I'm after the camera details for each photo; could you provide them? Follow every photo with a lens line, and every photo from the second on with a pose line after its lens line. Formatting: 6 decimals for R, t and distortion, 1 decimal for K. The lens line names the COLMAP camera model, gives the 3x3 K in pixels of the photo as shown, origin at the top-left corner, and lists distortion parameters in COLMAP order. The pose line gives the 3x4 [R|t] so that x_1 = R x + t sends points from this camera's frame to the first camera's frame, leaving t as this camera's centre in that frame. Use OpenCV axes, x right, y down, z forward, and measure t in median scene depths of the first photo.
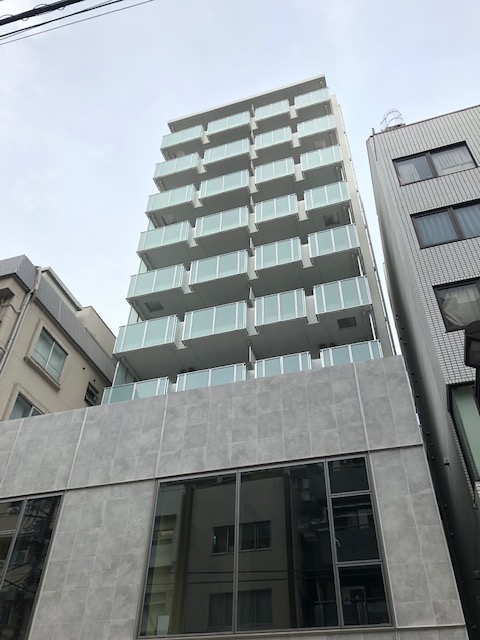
lens RADIAL K [[522.7, 0, 242.4], [0, 522.7, 318.8], [0, 0, 1]] dist [0.024376, -0.016930]
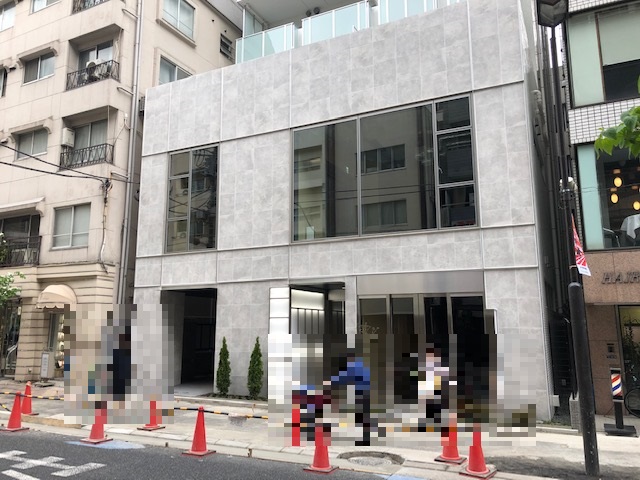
lens RADIAL K [[522.7, 0, 319.7], [0, 522.7, 240.1], [0, 0, 1]] dist [0.024376, -0.016930]
pose [[0.987172, -0.046632, -0.152697, 0.068978], [0.120515, 0.844962, 0.521072, -0.089215], [0.104725, -0.532790, 0.839743, -0.120724]]
